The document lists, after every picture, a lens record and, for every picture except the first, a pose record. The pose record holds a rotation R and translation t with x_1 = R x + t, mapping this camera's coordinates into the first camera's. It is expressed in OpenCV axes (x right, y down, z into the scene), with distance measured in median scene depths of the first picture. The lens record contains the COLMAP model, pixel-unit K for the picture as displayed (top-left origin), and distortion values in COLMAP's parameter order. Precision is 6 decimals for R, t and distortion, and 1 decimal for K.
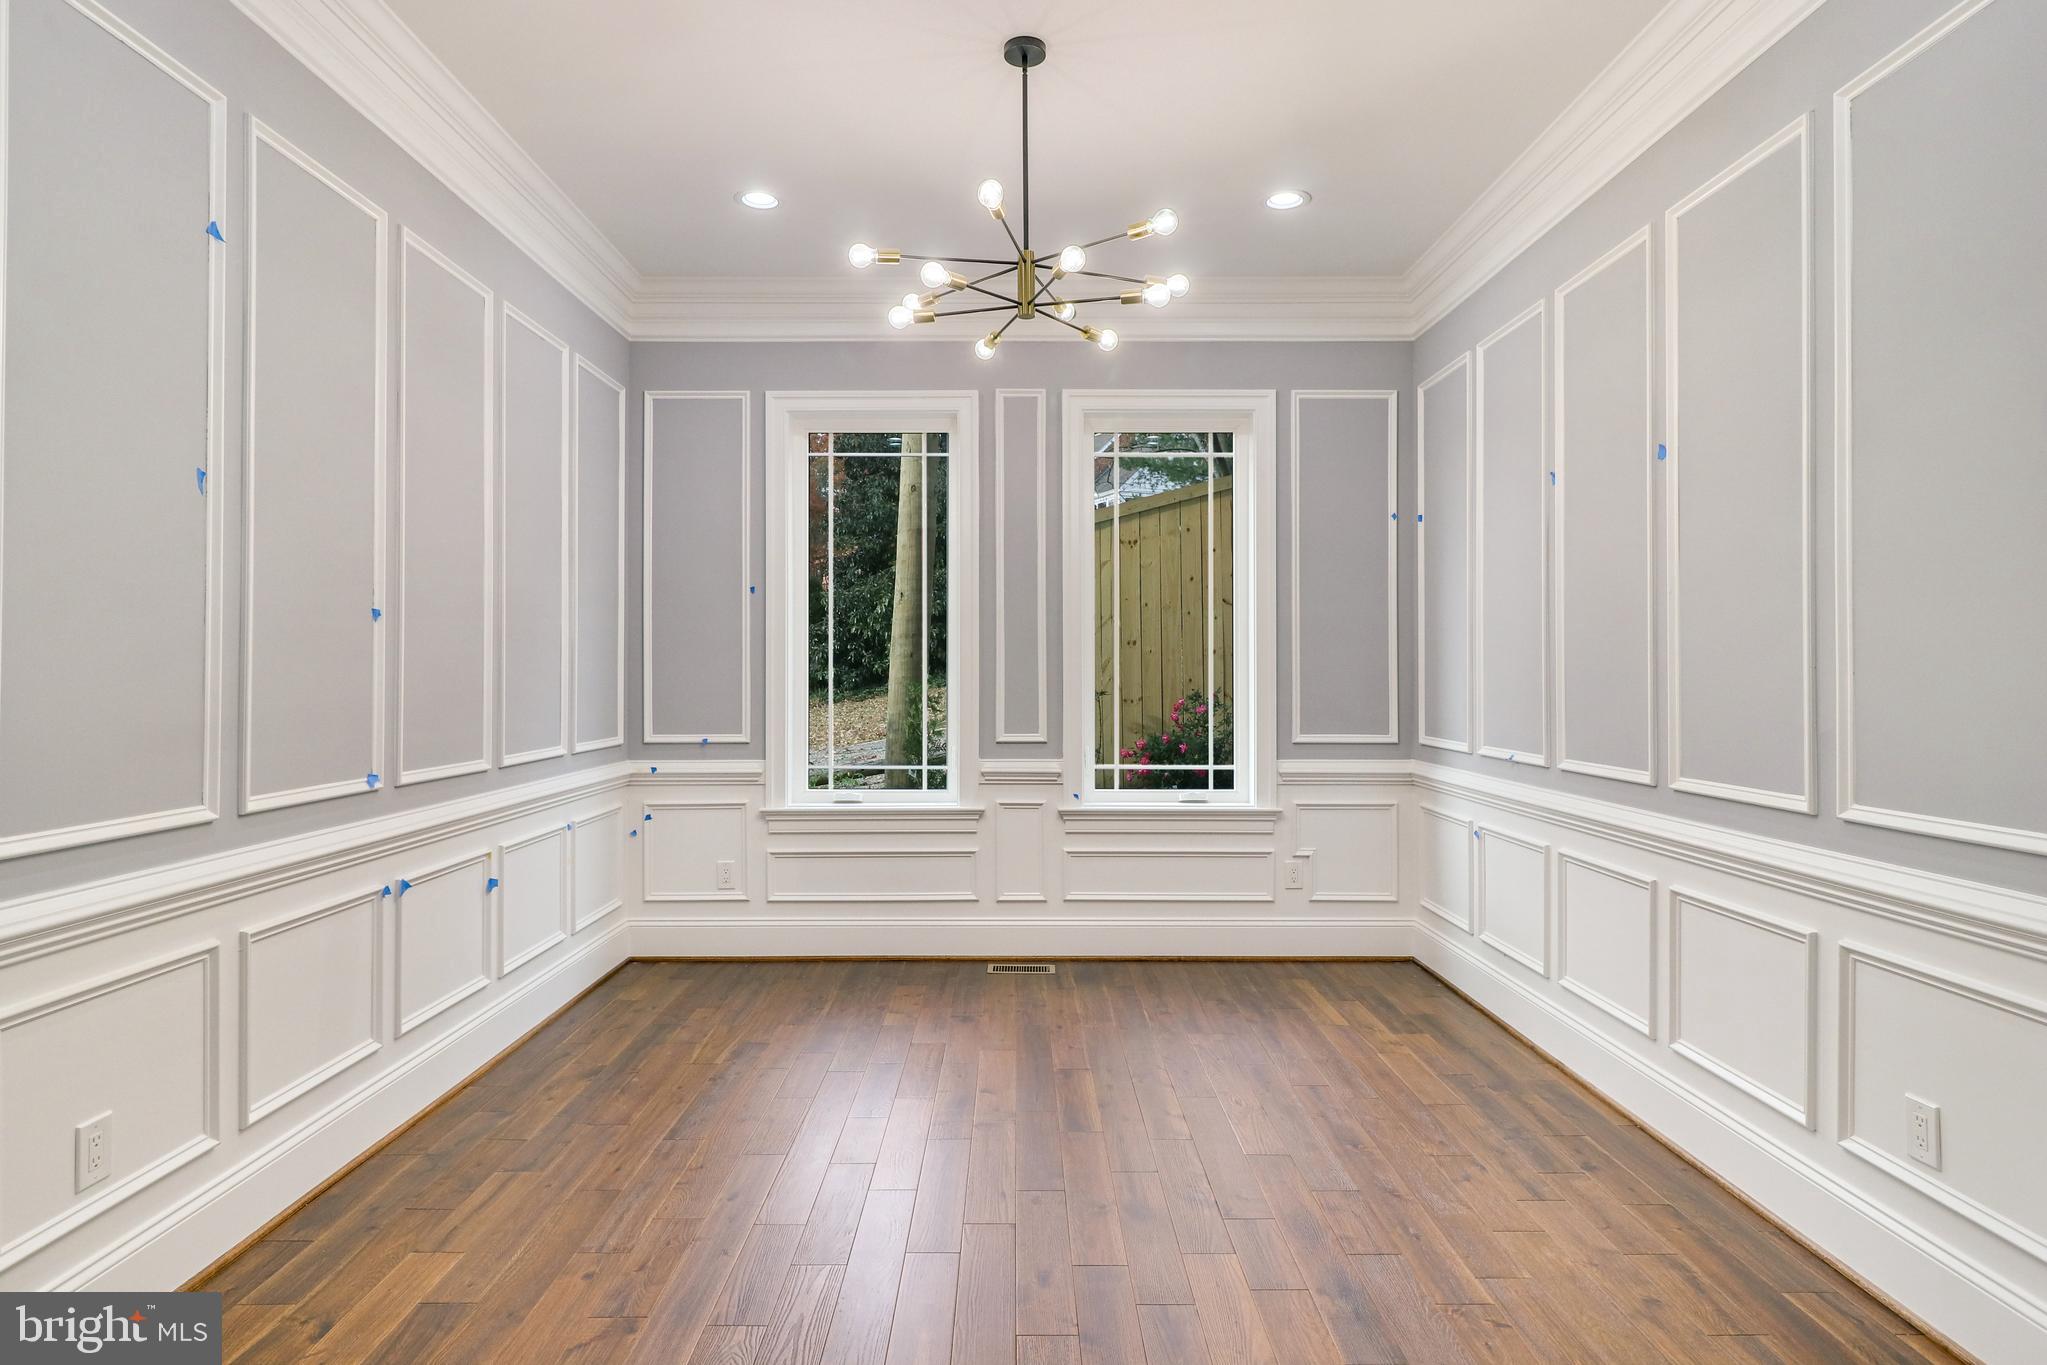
lens RADIAL K [[1105.7, 0, 1011.8], [0, 1105.7, 670.1], [0, 0, 1]] dist [0.004804, -0.001418]
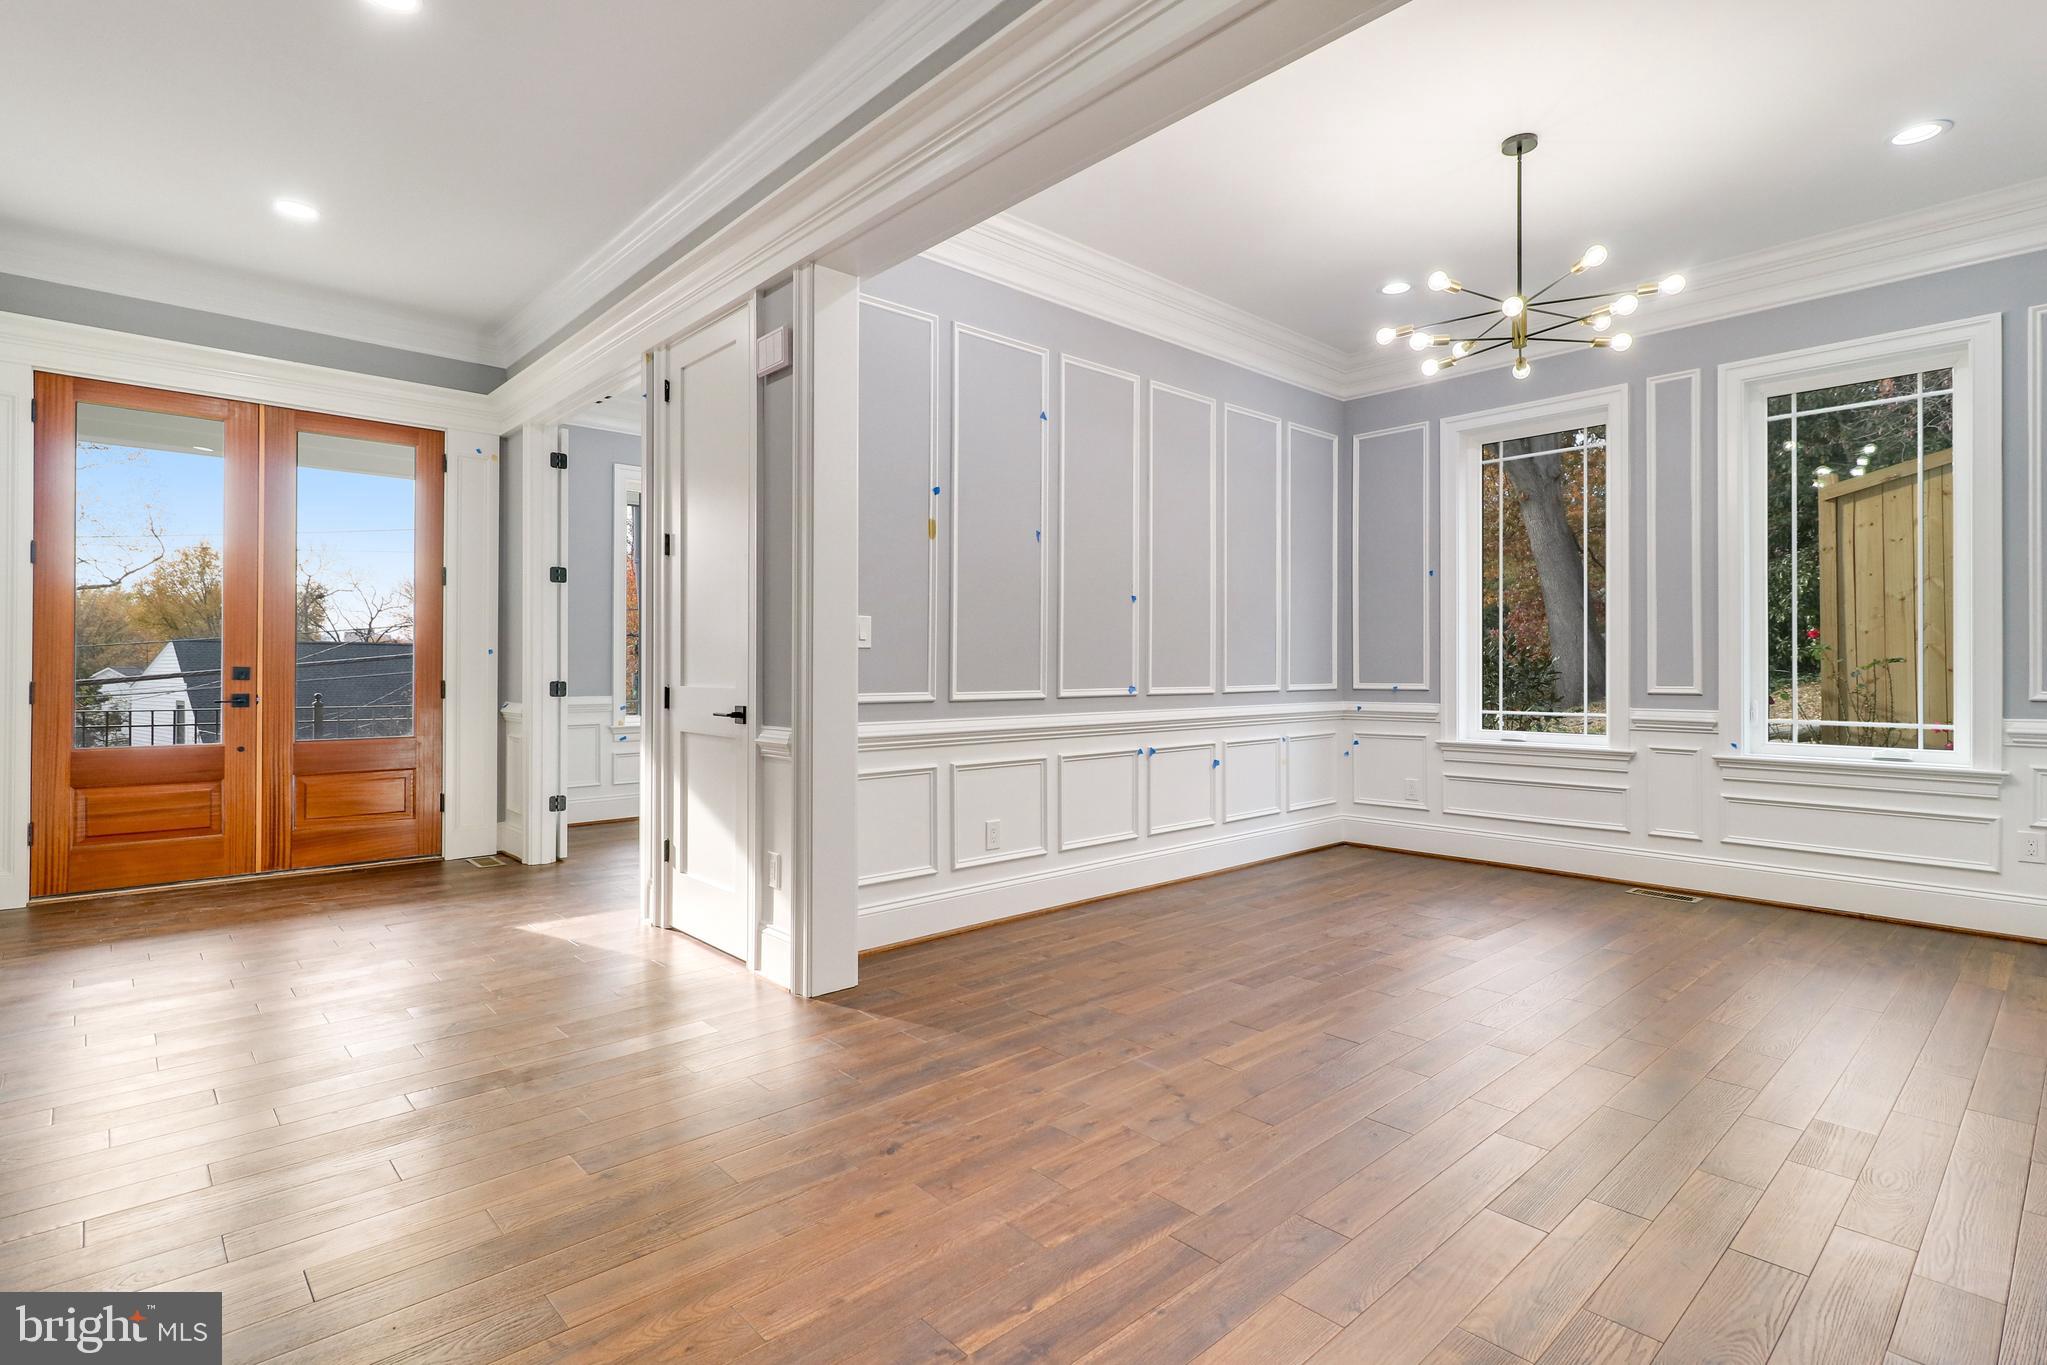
lens RADIAL K [[984.6, 0, 1053.0], [0, 984.6, 673.0], [0, 0, 1]] dist [-0.000670, -0.000004]
pose [[0.699050, 0.000166, -0.715073, 0.286767], [0.006523, 0.999957, 0.006609, 0.034993], [0.715044, -0.009285, 0.699018, -0.133302]]
